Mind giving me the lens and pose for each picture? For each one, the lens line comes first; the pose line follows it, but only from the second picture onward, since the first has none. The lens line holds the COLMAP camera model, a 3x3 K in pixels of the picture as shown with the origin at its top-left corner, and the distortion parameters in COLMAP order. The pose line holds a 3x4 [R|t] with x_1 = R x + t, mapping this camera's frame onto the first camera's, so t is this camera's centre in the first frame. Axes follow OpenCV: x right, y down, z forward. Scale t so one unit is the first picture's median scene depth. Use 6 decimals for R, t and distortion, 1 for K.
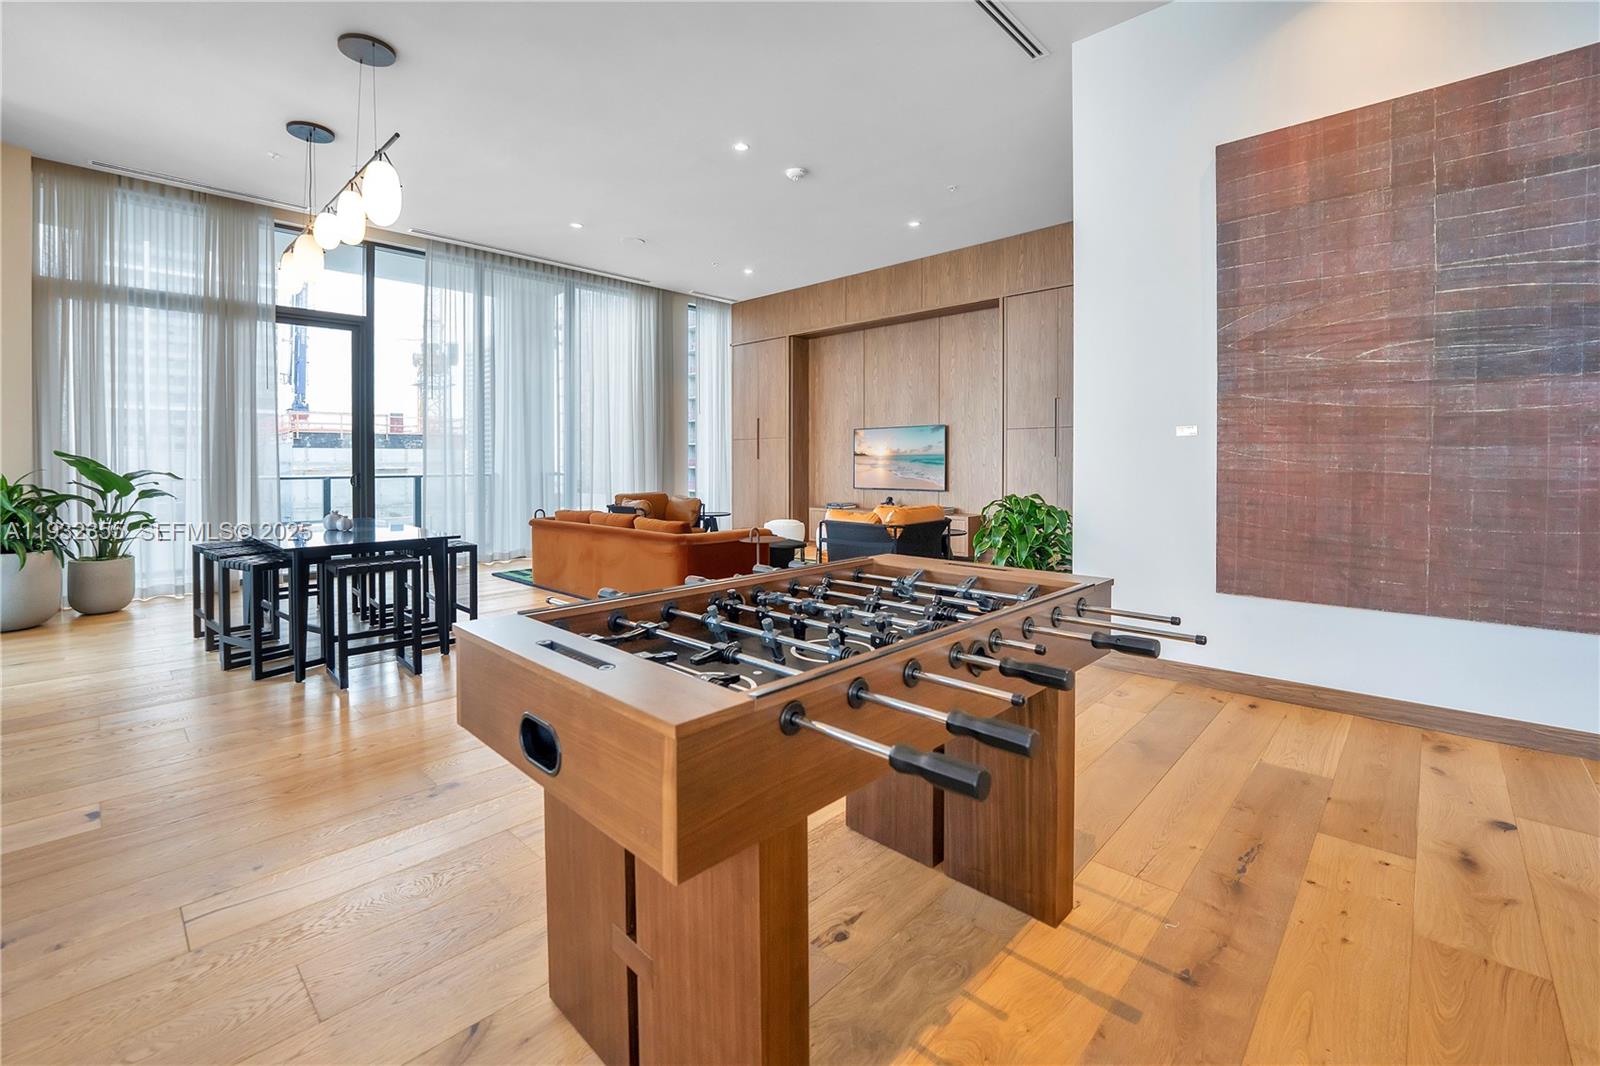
lens RADIAL K [[679.8, 0, 780.5], [0, 679.8, 464.2], [0, 0, 1]] dist [-0.016969, 0.000221]
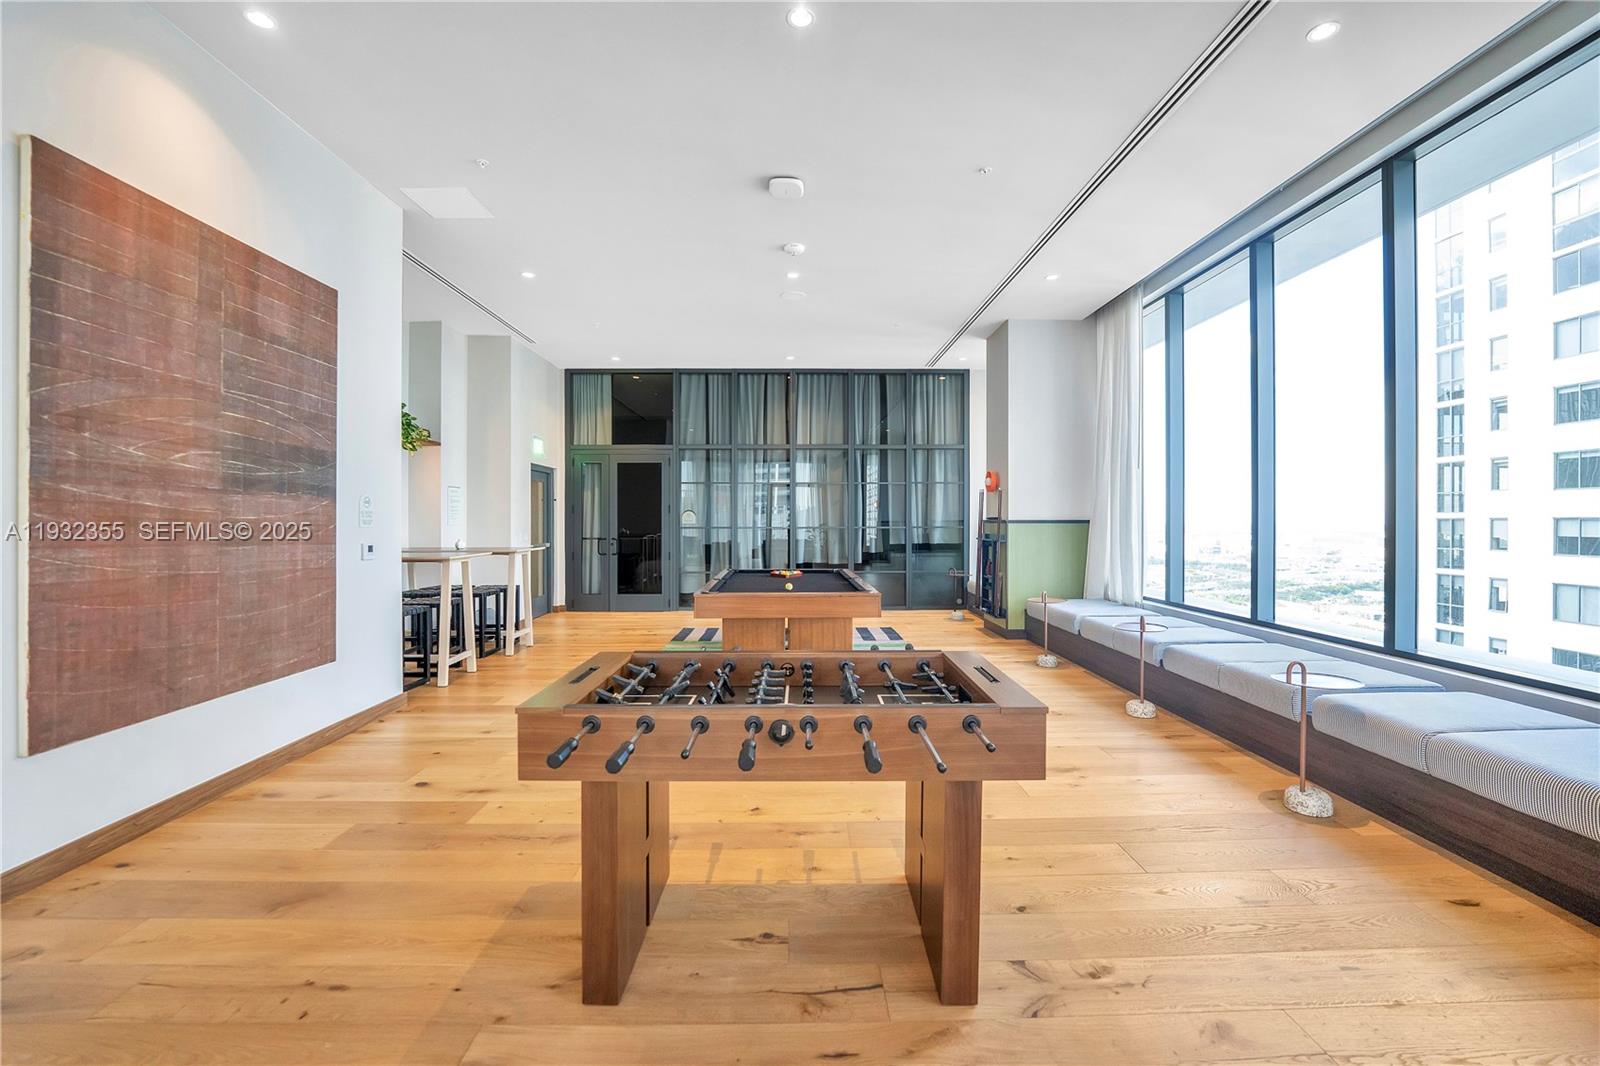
lens RADIAL K [[679.8, 0, 797.6], [0, 679.8, 529.0], [0, 0, 1]] dist [-0.016969, 0.000221]
pose [[-0.708931, -0.006829, 0.705244, -0.445922], [0.006755, 0.999842, 0.016471, -0.059741], [-0.705245, 0.016441, -0.708773, 0.953176]]
